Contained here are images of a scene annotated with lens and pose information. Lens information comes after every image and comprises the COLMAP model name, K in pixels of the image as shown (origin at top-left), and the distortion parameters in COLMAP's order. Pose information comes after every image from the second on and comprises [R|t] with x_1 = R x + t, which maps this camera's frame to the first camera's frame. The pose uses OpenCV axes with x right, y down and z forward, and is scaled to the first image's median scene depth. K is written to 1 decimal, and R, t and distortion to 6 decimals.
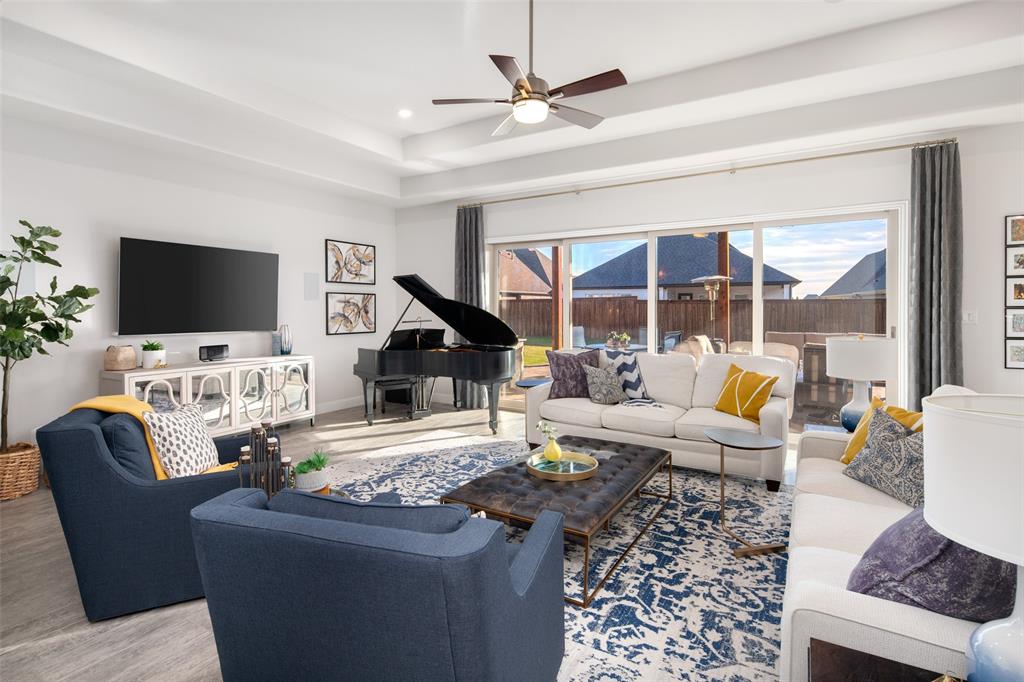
lens RADIAL K [[495.7, 0, 508.0], [0, 495.7, 317.6], [0, 0, 1]] dist [-0.002768, -0.001433]
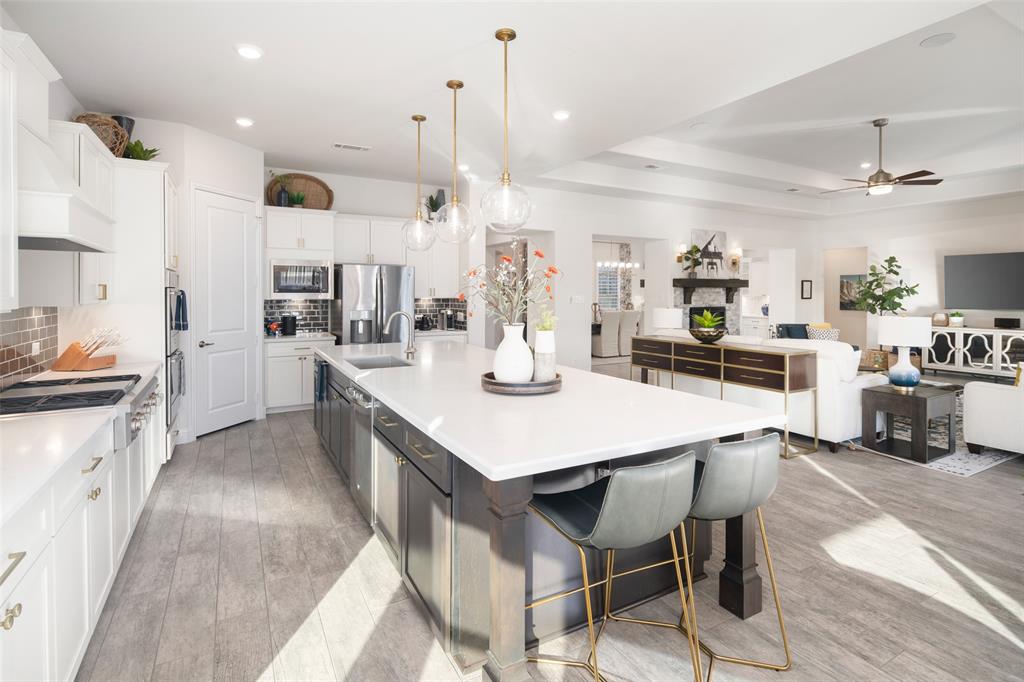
lens RADIAL K [[494.7, 0, 505.5], [0, 494.7, 299.8], [0, 0, 1]] dist [0.000022, -0.000230]
pose [[-0.505751, 0.012315, -0.862592, 2.578921], [-0.014324, 0.999640, 0.022670, -0.020138], [0.862561, 0.023821, -0.505392, 0.773483]]
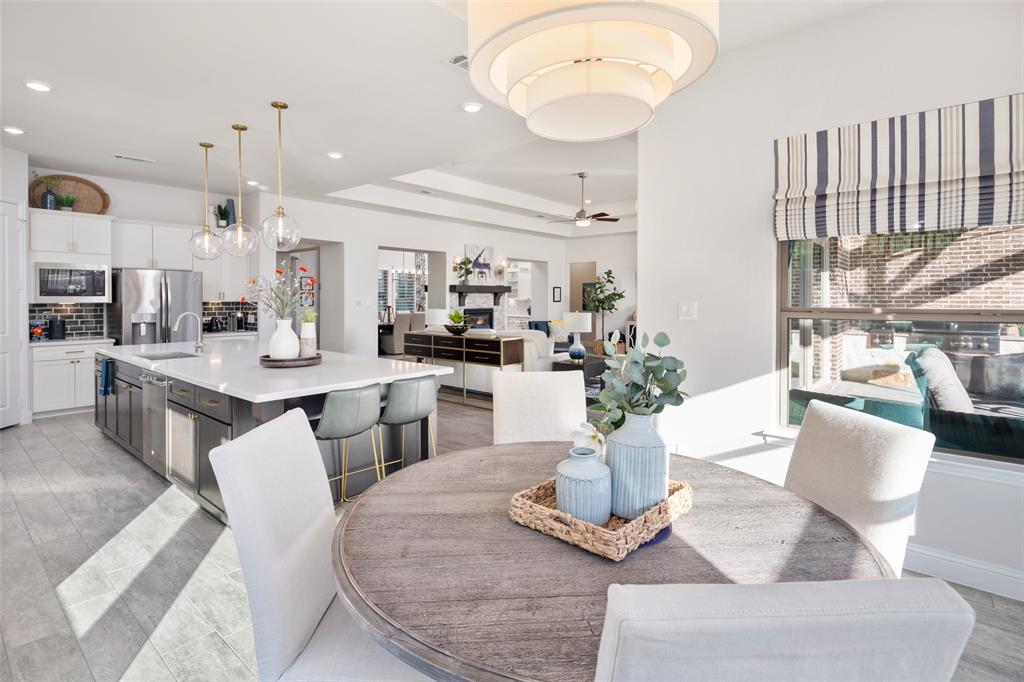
lens RADIAL K [[496.7, 0, 496.6], [0, 496.7, 304.7], [0, 0, 1]] dist [-0.001740, -0.000351]
pose [[-0.173574, 0.015086, -0.984705, 2.942578], [-0.017001, 0.999688, 0.018312, -0.023211], [0.984674, 0.019919, -0.173263, 1.079138]]
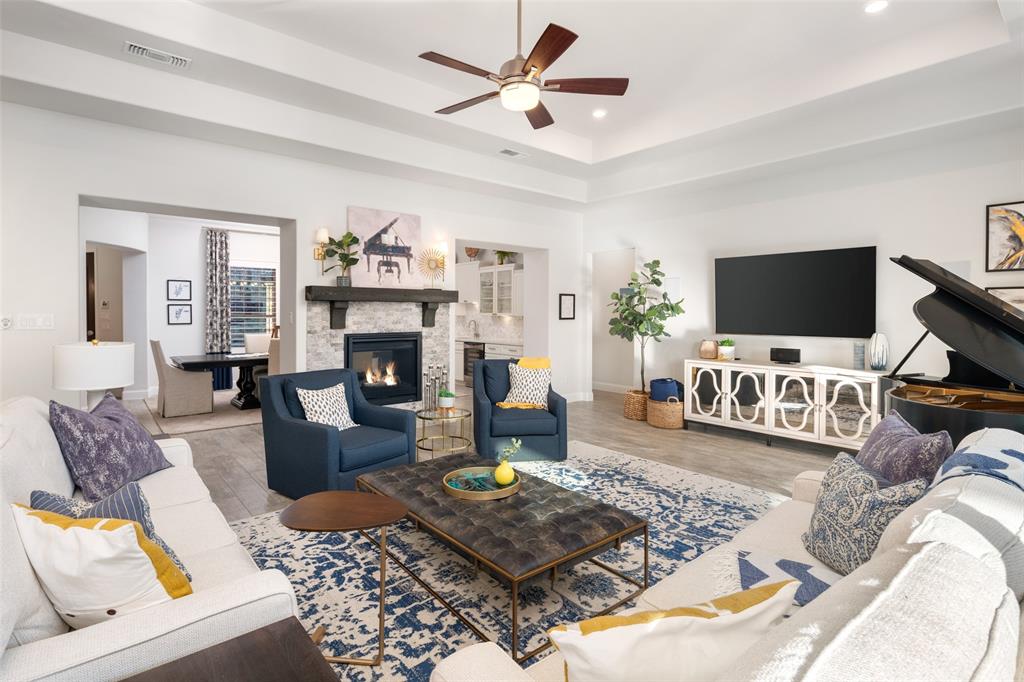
lens RADIAL K [[495.7, 0, 508.0], [0, 495.7, 317.6], [0, 0, 1]] dist [-0.002768, -0.001433]
pose [[-0.322353, 0.010308, -0.946563, 0.992218], [-0.018361, 0.999684, 0.017140, -0.025859], [0.946441, 0.022905, -0.322062, 1.374110]]
